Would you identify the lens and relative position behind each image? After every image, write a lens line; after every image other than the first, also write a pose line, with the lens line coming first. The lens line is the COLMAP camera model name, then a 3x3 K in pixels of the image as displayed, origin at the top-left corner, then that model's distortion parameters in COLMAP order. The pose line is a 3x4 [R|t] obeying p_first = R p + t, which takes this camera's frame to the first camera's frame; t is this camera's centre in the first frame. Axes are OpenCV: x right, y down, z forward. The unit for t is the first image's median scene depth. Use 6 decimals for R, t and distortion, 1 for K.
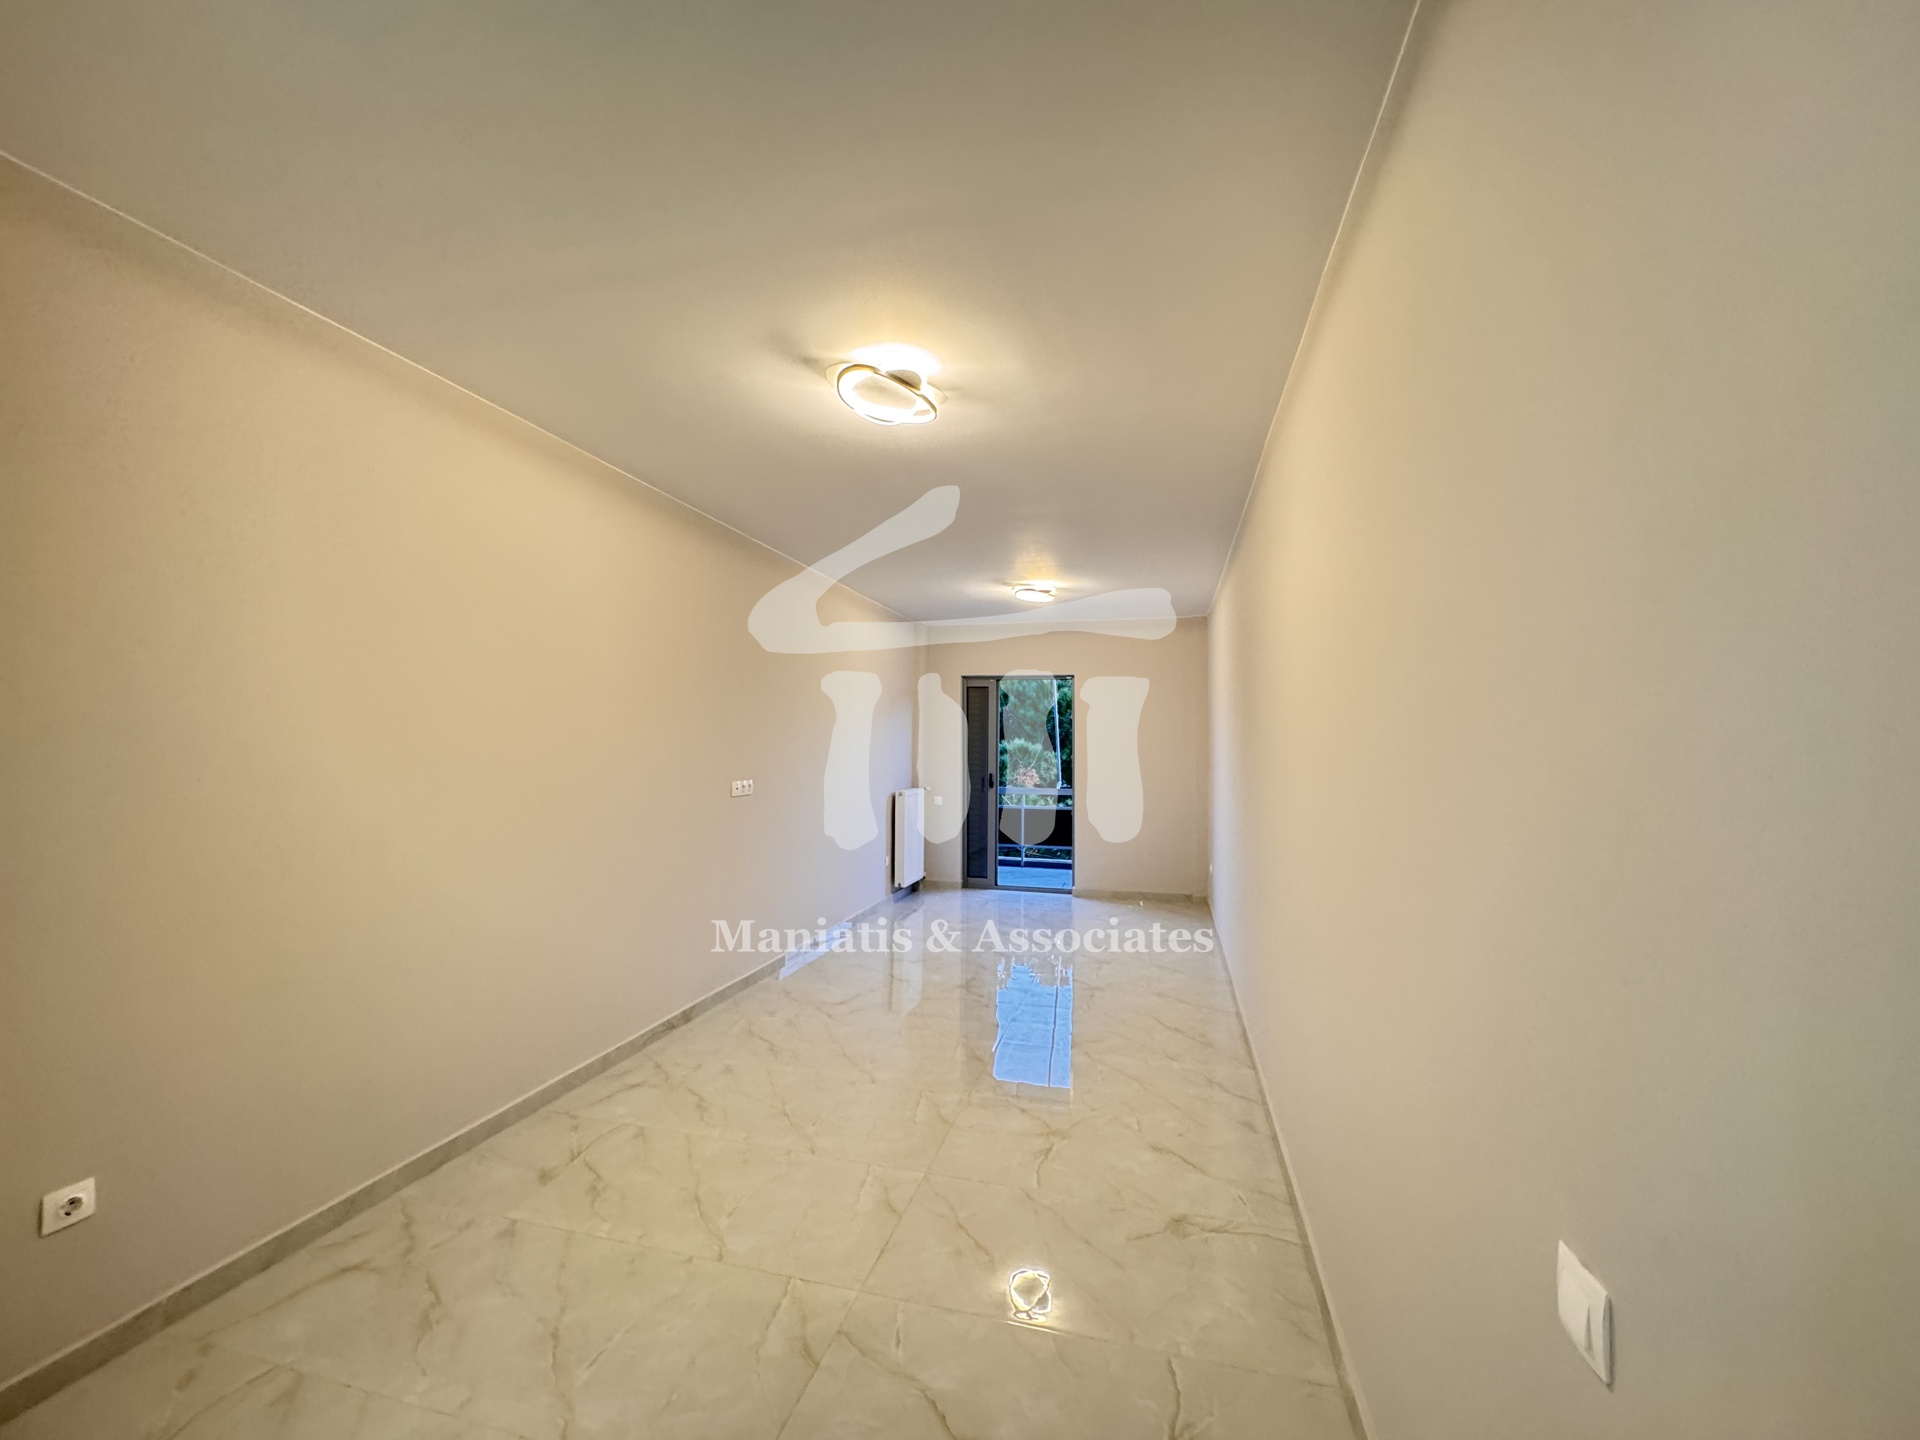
lens RADIAL K [[767.5, 0, 960.7], [0, 767.5, 721.3], [0, 0, 1]] dist [0.000066, -0.000282]
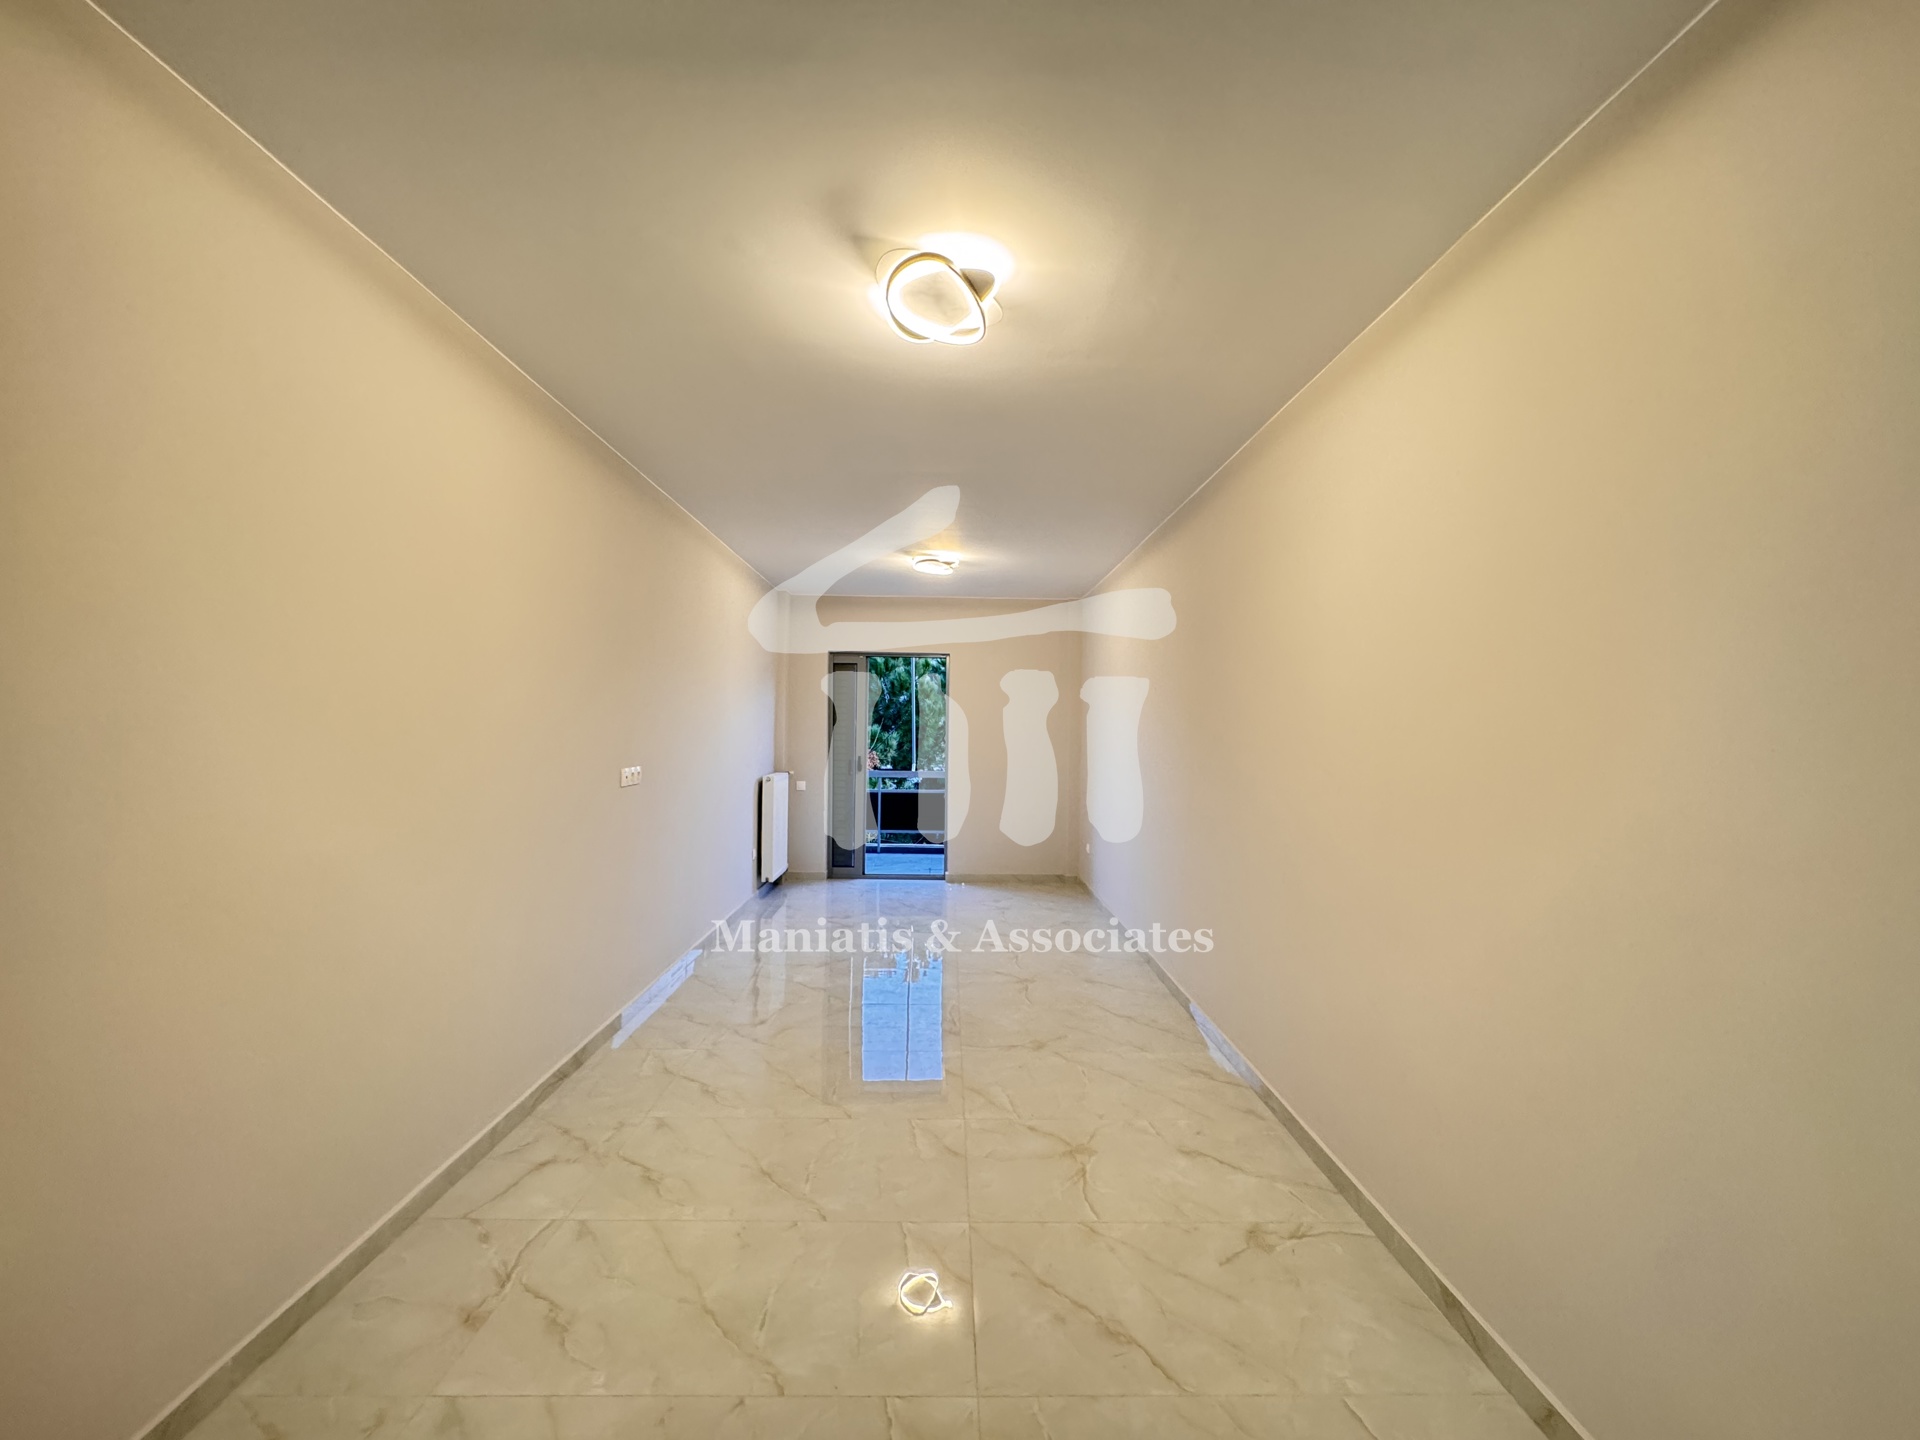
lens RADIAL K [[767.5, 0, 960.7], [0, 767.5, 721.3], [0, 0, 1]] dist [0.000066, -0.000282]
pose [[0.961170, 0.008088, 0.275839, -0.170429], [-0.014941, 0.999629, 0.022755, 0.003636], [-0.275552, -0.025993, 0.960935, 0.108348]]
